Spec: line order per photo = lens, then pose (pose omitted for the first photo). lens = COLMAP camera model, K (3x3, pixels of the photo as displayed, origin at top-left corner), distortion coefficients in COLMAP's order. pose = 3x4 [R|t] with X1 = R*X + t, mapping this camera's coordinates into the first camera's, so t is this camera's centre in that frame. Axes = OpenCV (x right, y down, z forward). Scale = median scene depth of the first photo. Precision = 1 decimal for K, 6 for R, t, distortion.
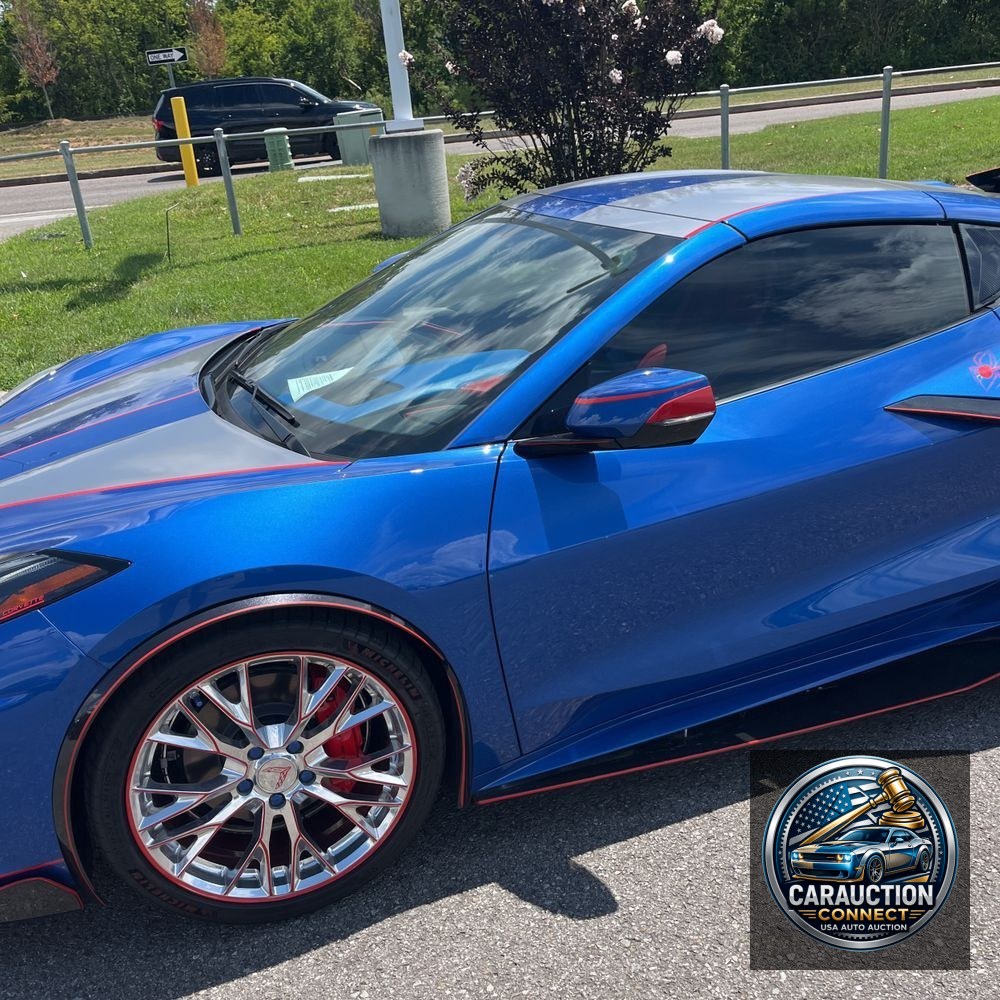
lens RADIAL K [[1041.7, 0, 512.8], [0, 1041.7, 510.4], [0, 0, 1]] dist [0.003332, -0.015800]
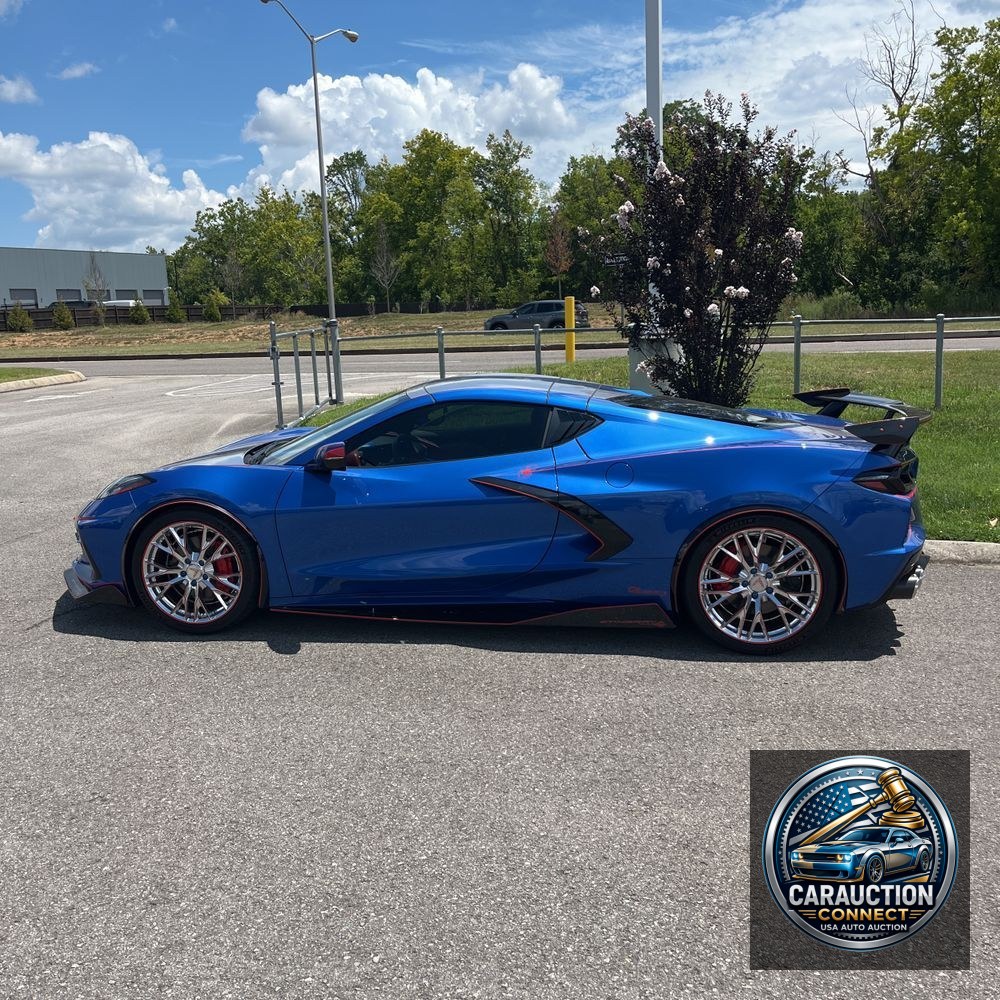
lens RADIAL K [[1014.3, 0, 502.4], [0, 1014.3, 530.6], [0, 0, 1]] dist [0.033768, -0.036967]
pose [[0.885550, 0.151145, -0.439267, 0.466721], [-0.211583, 0.973045, -0.091736, 0.063914], [0.413561, 0.174179, 0.893660, -0.300426]]
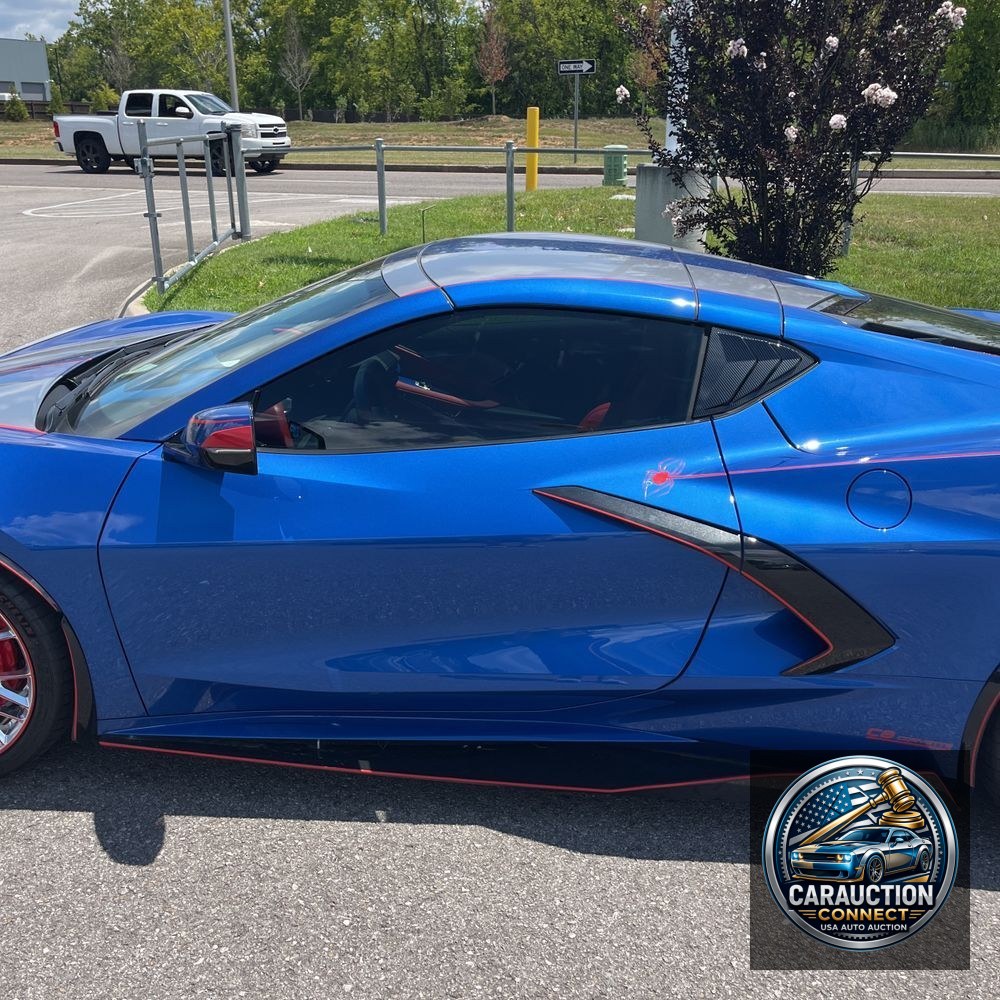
lens RADIAL K [[1014.3, 0, 502.4], [0, 1014.3, 530.6], [0, 0, 1]] dist [0.033768, -0.036967]
pose [[0.914234, 0.231371, -0.332632, 0.223142], [-0.228025, 0.972389, 0.049647, -0.034934], [0.334934, 0.030459, 0.941749, 0.020317]]
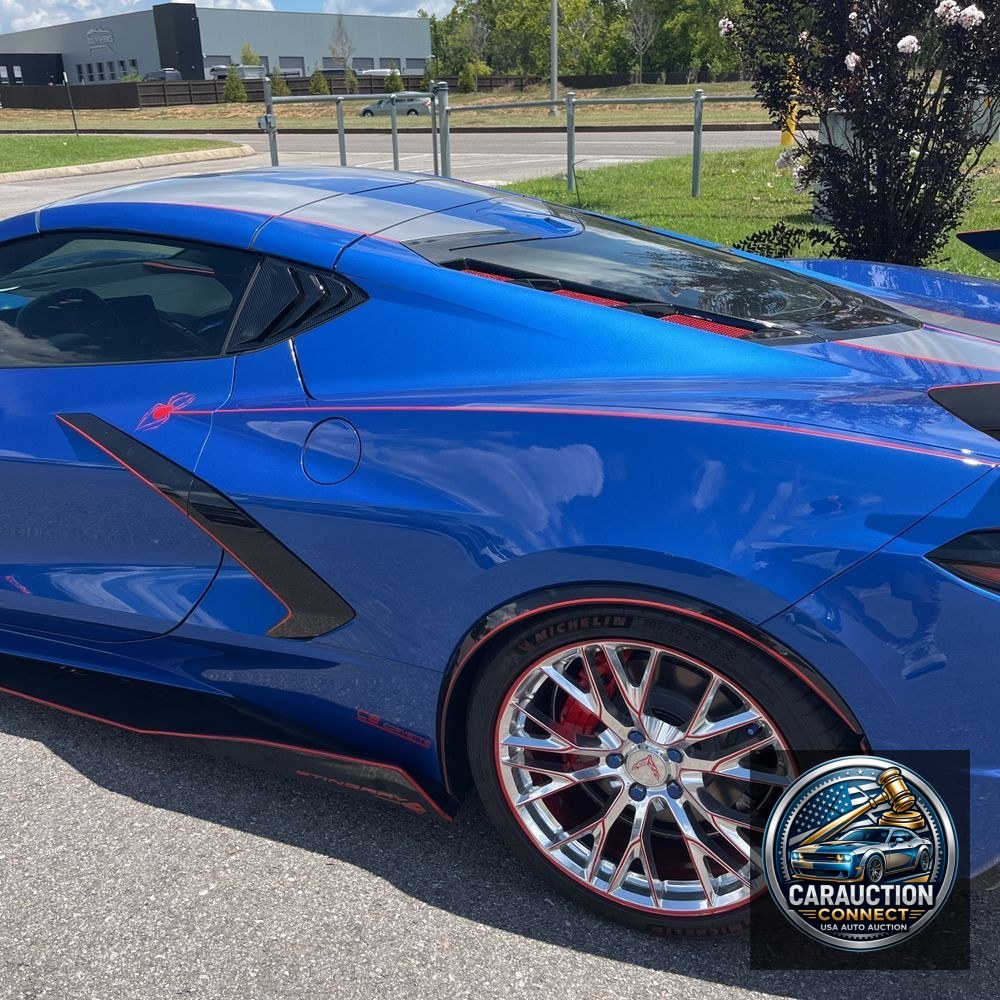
lens RADIAL K [[988.1, 0, 494.9], [0, 988.1, 530.3], [0, 0, 1]] dist [0.095115, -0.121556]
pose [[0.731481, 0.332561, -0.595264, 0.428144], [-0.289991, 0.941840, 0.169834, -0.094612], [0.617124, 0.048391, 0.785377, 0.167746]]
